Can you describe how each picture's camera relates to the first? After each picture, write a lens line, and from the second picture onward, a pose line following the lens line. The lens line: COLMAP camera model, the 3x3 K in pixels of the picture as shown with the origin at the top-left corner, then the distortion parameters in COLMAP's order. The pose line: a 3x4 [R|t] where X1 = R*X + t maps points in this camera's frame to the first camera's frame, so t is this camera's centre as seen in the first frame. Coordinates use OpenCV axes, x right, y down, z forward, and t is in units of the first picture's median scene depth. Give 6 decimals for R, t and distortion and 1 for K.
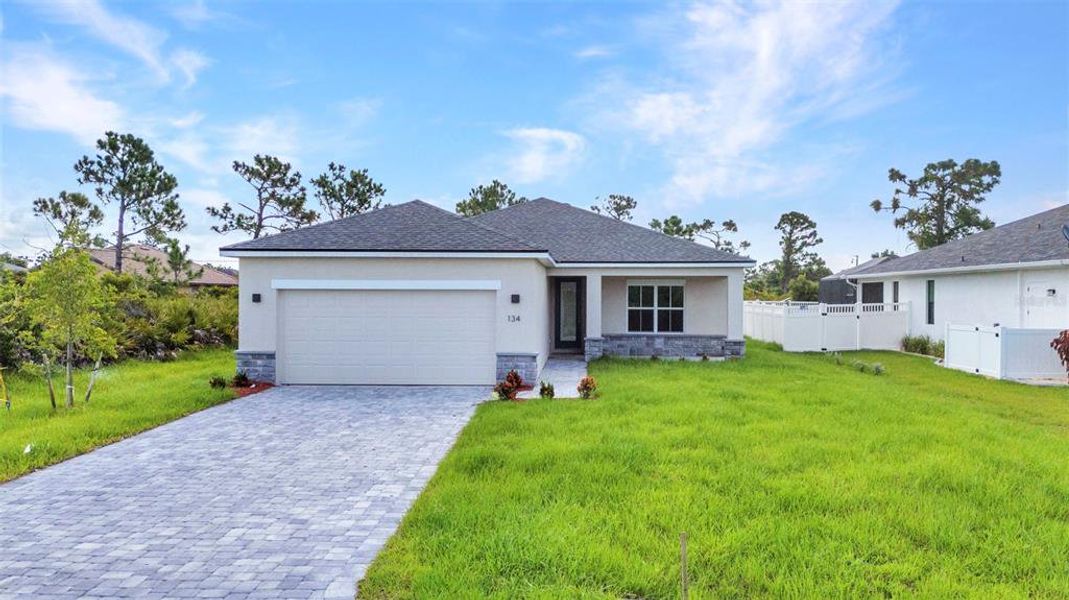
lens RADIAL K [[781.6, 0, 534.6], [0, 781.6, 300.1], [0, 0, 1]] dist [0.065471, -0.060185]
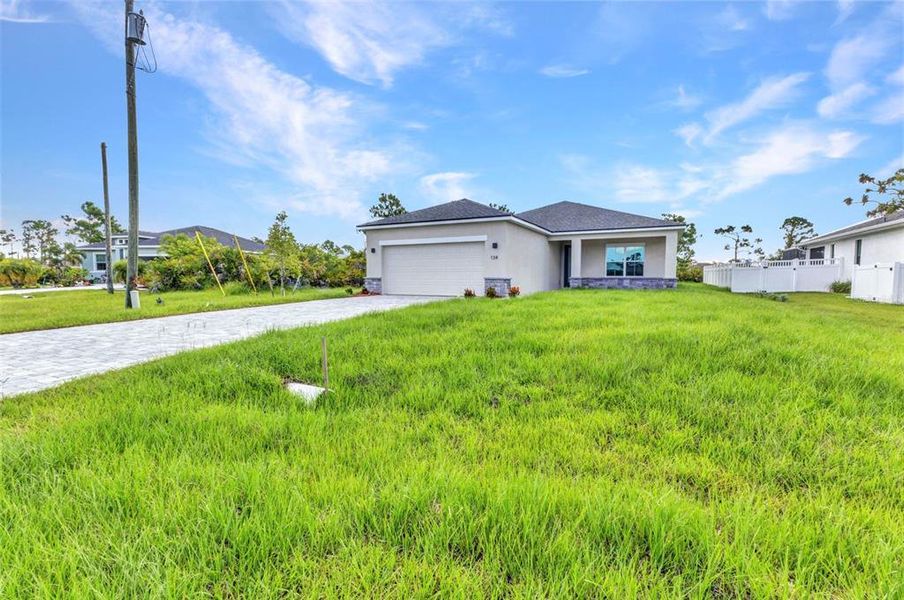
lens RADIAL K [[391.1, 0, 456.0], [0, 391.1, 298.0], [0, 0, 1]] dist [0.002574, 0.000076]
pose [[0.913405, 0.018818, -0.406617, 0.167160], [-0.000641, 0.998996, 0.044793, 0.050309], [0.407052, -0.040654, 0.912500, 0.123210]]
